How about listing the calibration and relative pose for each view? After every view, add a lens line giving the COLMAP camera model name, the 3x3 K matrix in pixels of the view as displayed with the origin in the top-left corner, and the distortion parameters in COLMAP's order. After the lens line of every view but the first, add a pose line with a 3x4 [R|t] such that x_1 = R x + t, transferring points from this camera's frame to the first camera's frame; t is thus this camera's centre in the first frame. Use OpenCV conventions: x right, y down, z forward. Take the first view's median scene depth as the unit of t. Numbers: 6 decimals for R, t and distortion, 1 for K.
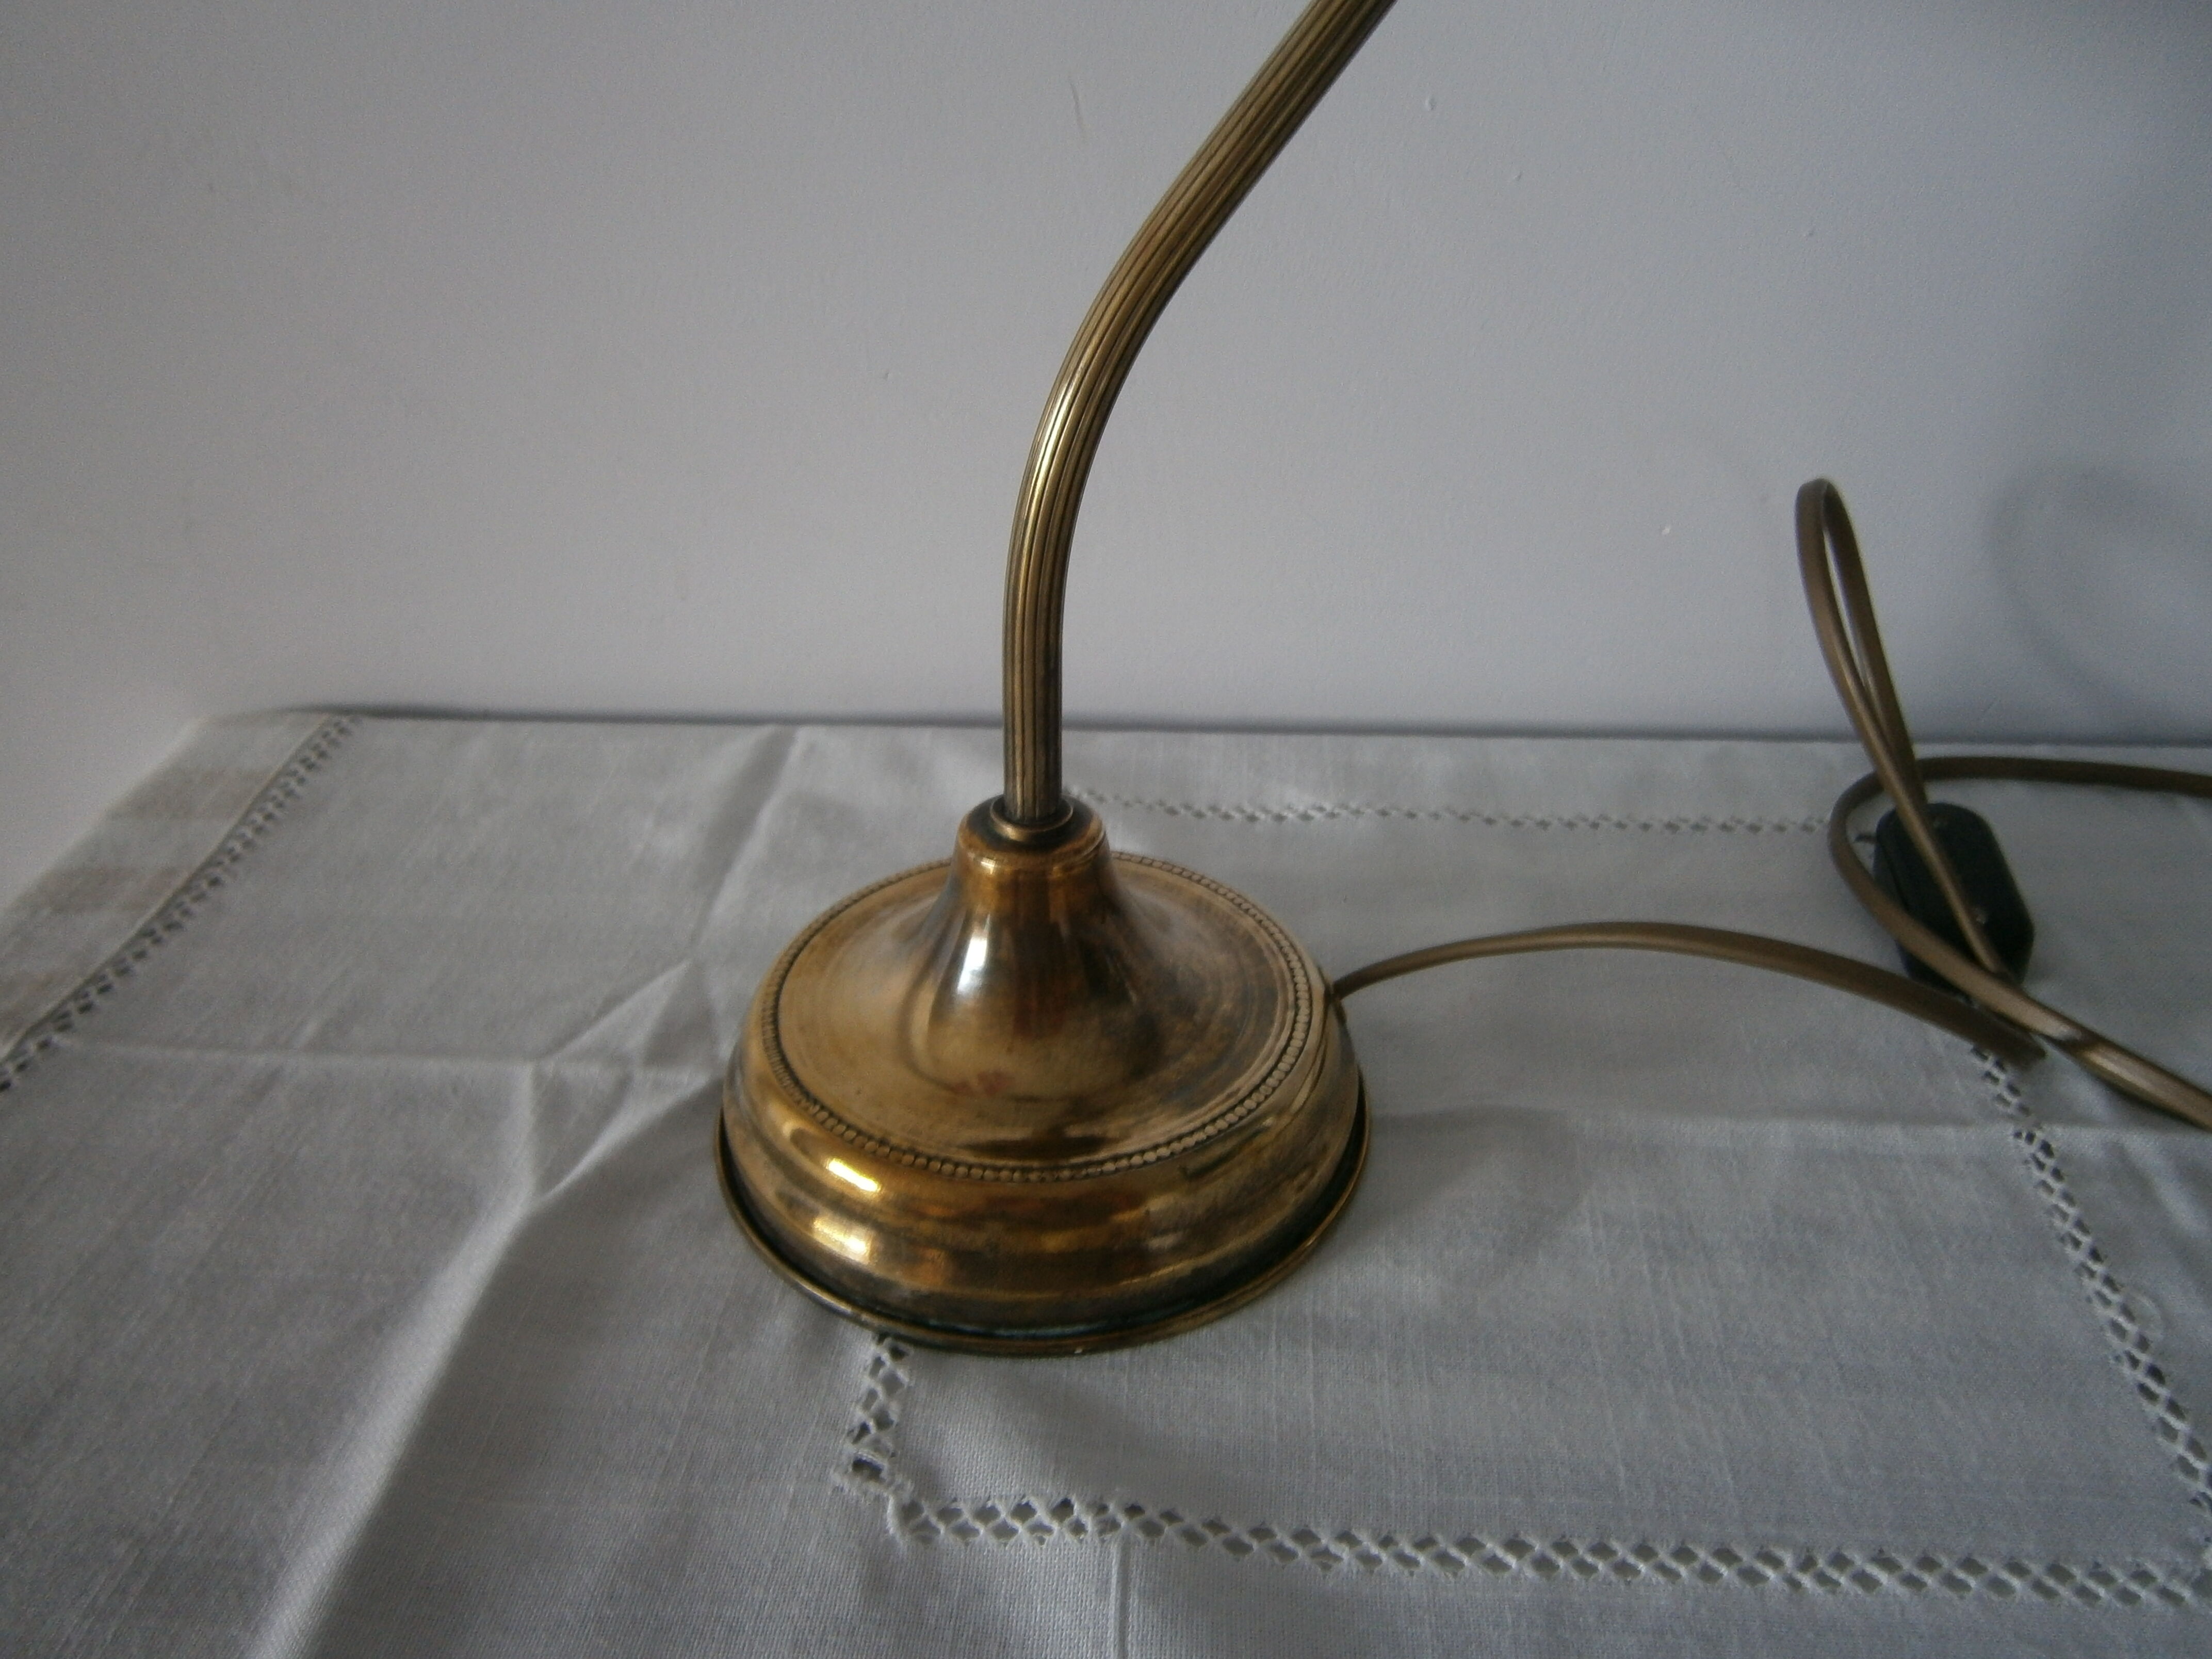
lens RADIAL K [[1742.7, 0, 1184.7], [0, 1742.7, 796.8], [0, 0, 1]] dist [-0.062654, 0.079863]
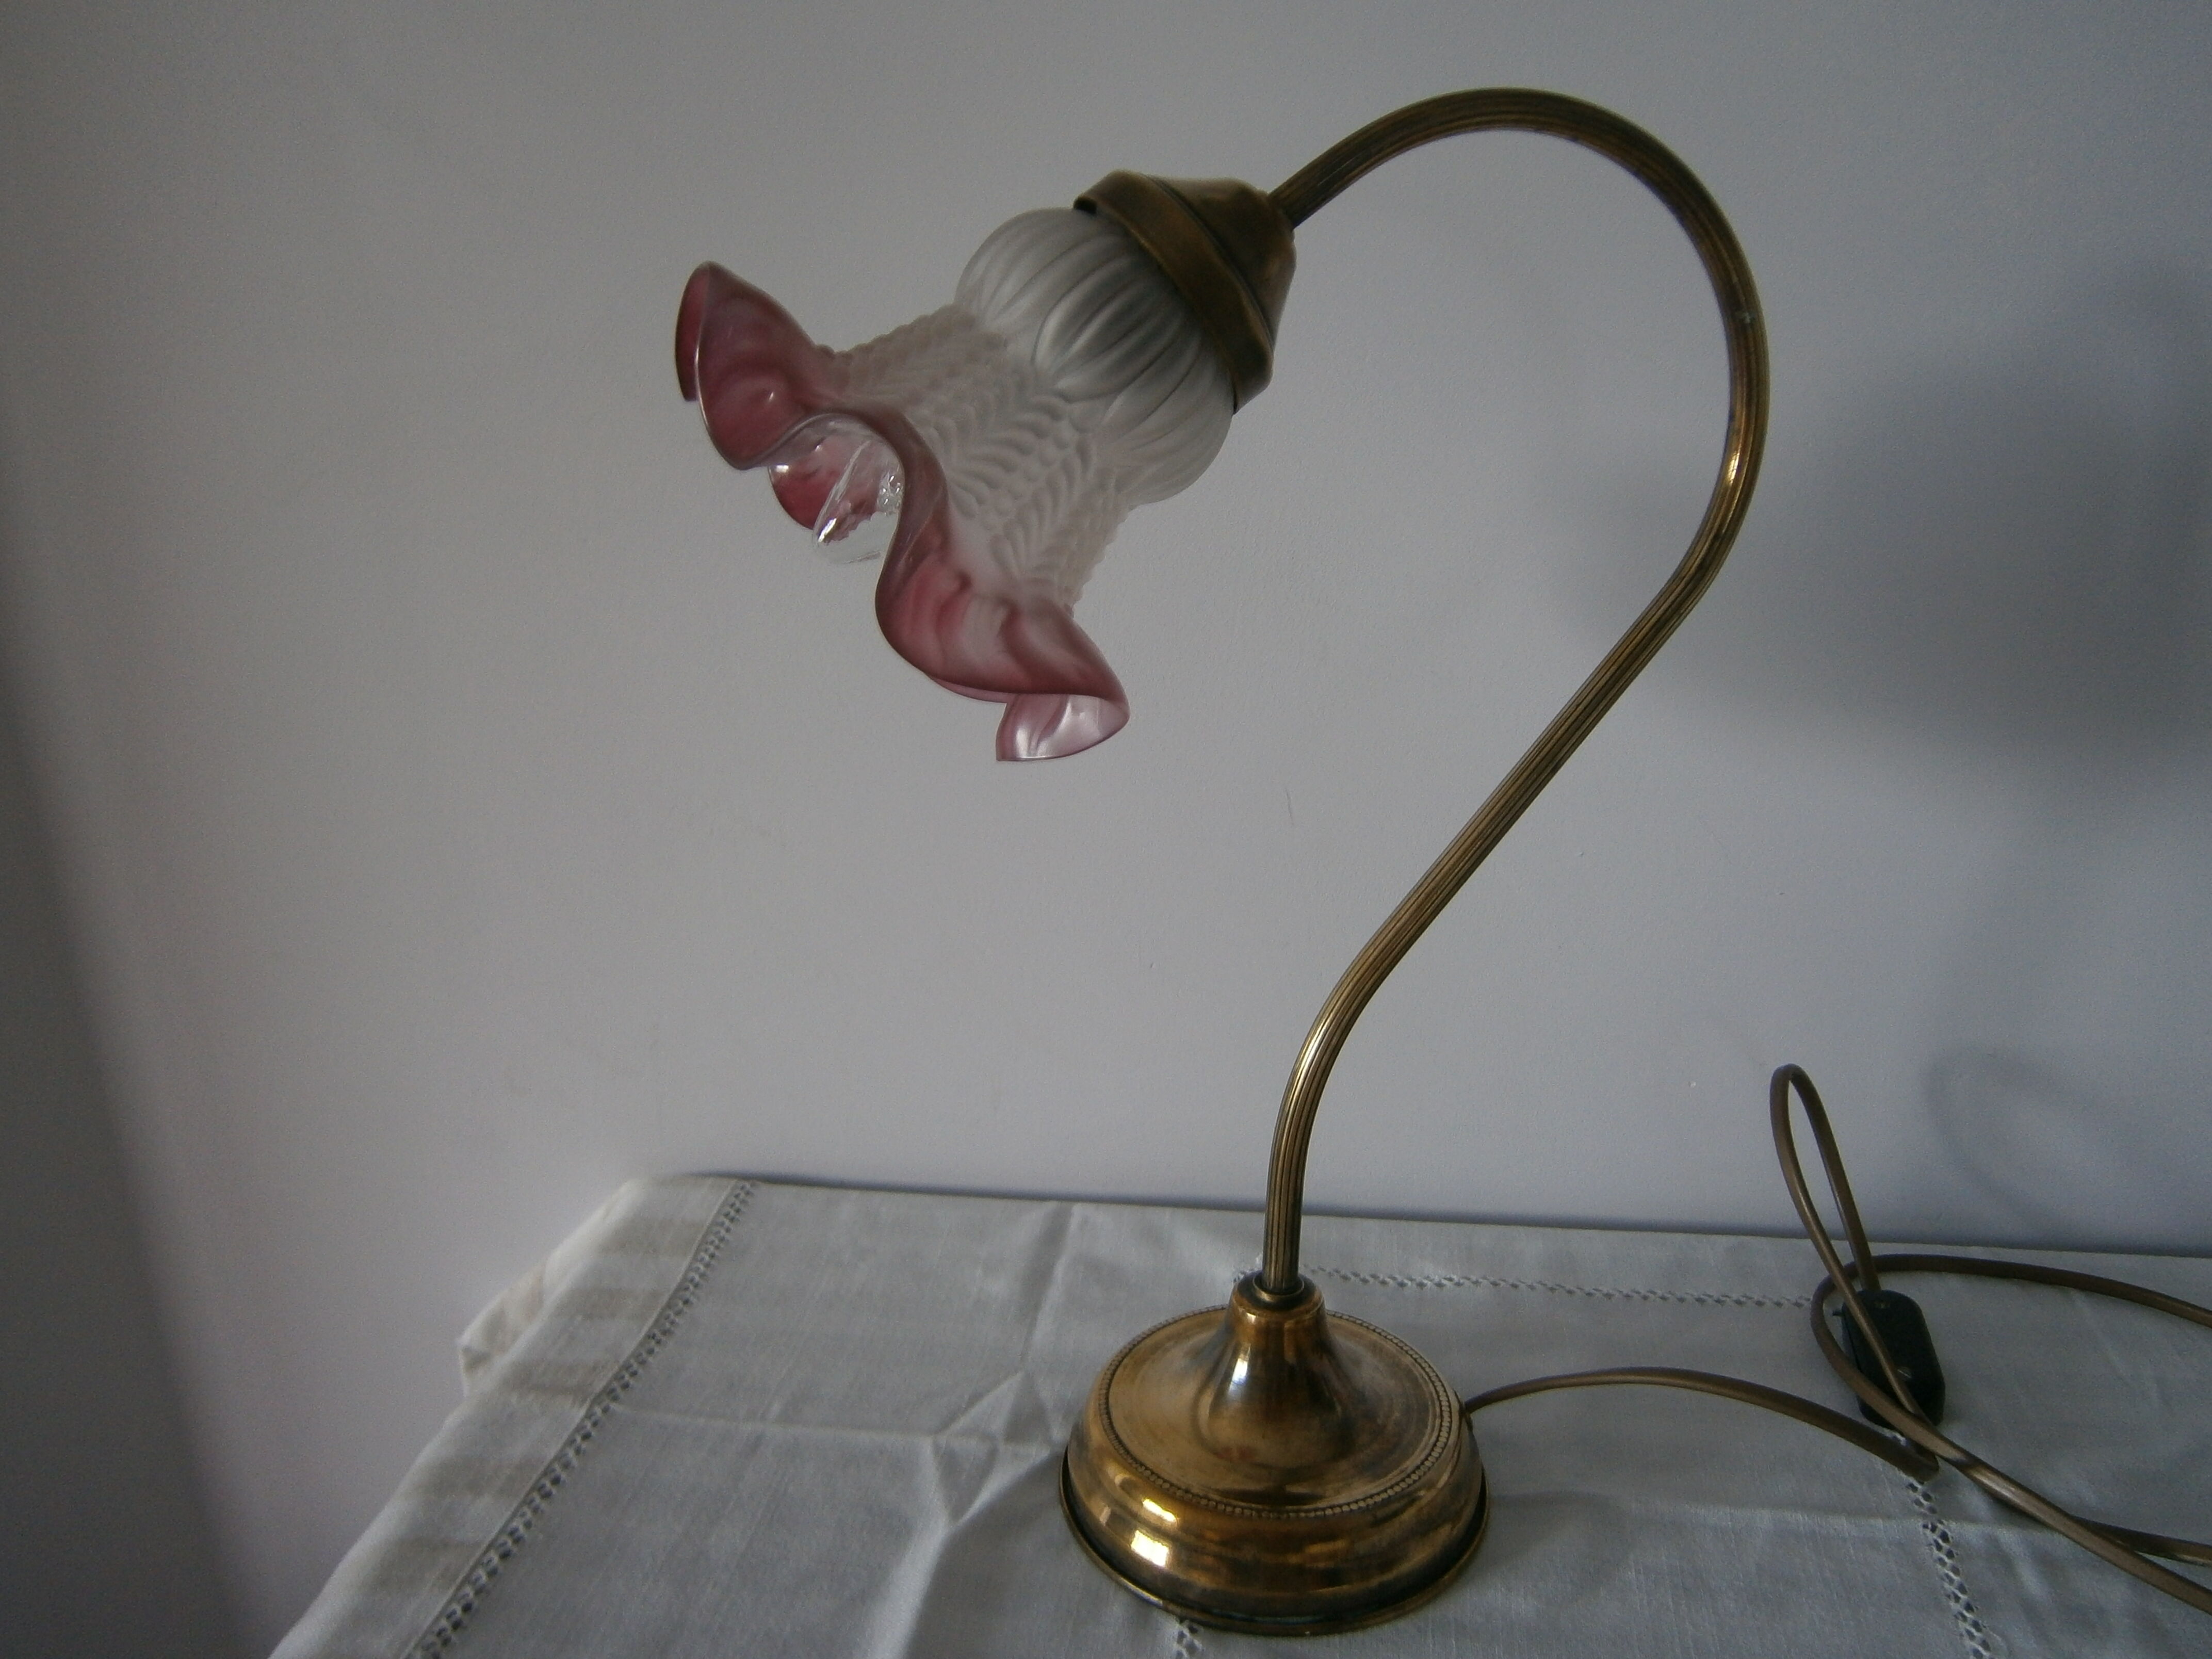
lens RADIAL K [[1742.7, 0, 1157.3], [0, 1742.7, 804.7], [0, 0, 1]] dist [-0.062654, 0.079863]
pose [[0.997134, 0.018504, -0.073356, -0.083689], [-0.035288, 0.971443, -0.234633, -0.038542], [0.066919, 0.236549, 0.969312, -0.630983]]
